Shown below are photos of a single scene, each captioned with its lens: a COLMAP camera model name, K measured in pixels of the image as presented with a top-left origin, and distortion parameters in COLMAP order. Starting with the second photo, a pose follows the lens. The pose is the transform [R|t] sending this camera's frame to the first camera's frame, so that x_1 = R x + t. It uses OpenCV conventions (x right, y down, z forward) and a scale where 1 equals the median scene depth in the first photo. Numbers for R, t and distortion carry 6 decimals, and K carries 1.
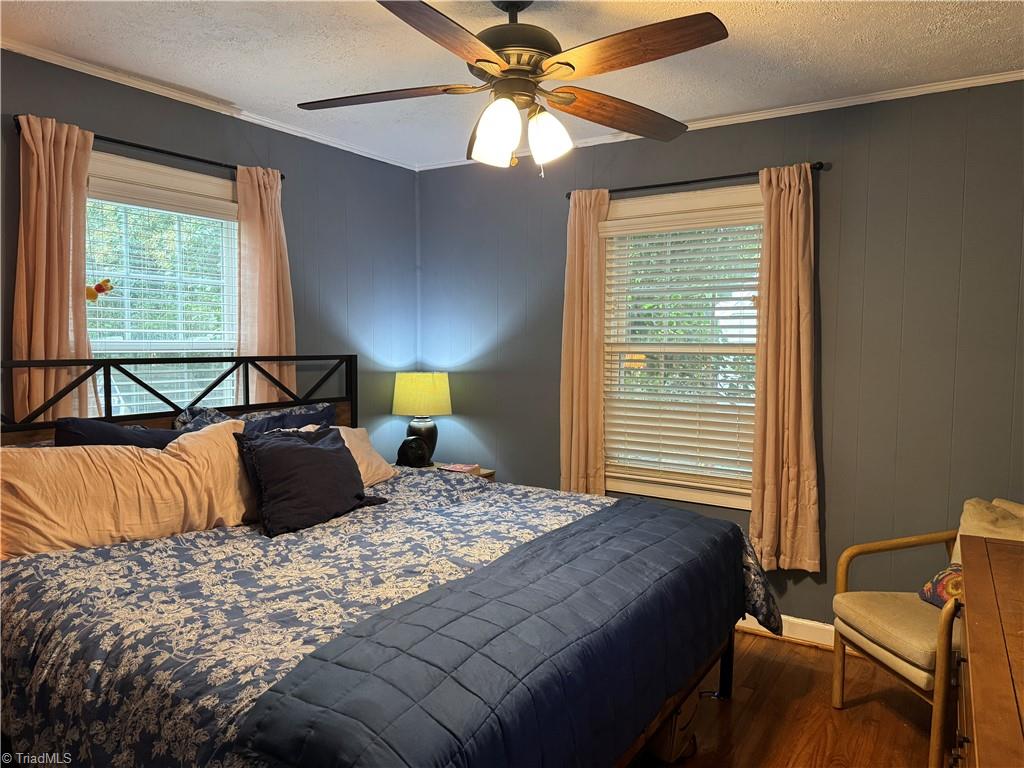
lens RADIAL K [[725.0, 0, 514.3], [0, 725.0, 388.2], [0, 0, 1]] dist [0.119224, -0.162247]
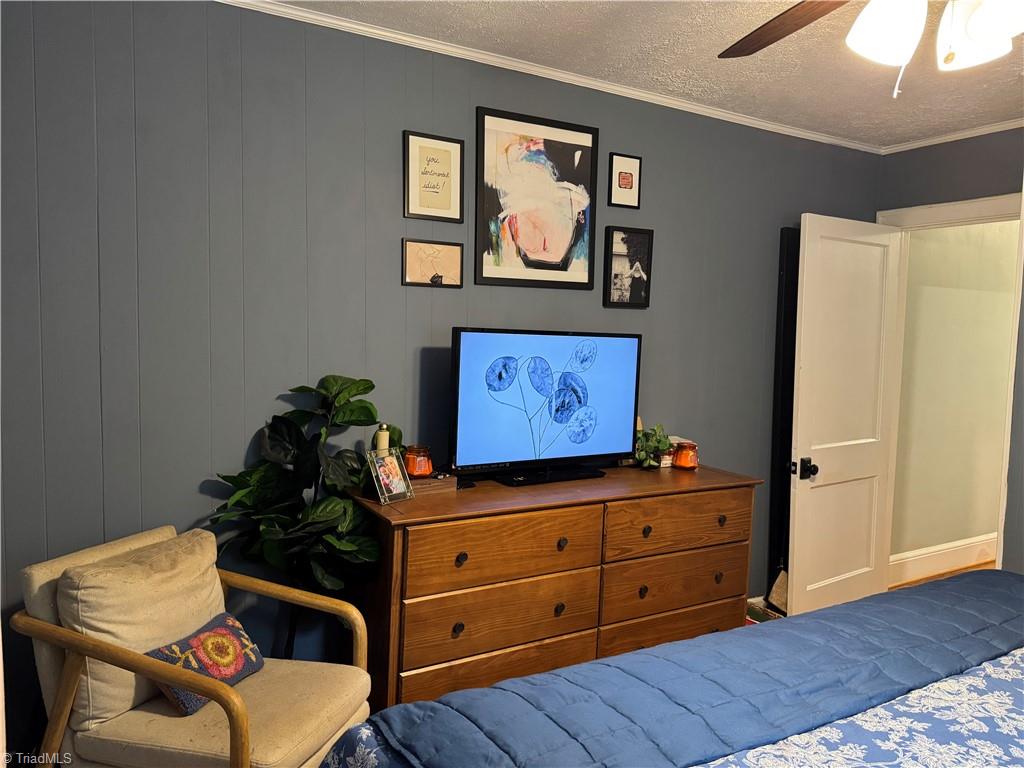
lens RADIAL K [[725.0, 0, 514.3], [0, 725.0, 388.2], [0, 0, 1]] dist [0.119224, -0.162247]
pose [[-0.887322, -0.056075, 0.457729, 0.013668], [0.002192, 0.992055, 0.125783, -0.088663], [-0.461146, 0.112613, -0.880149, 1.530176]]
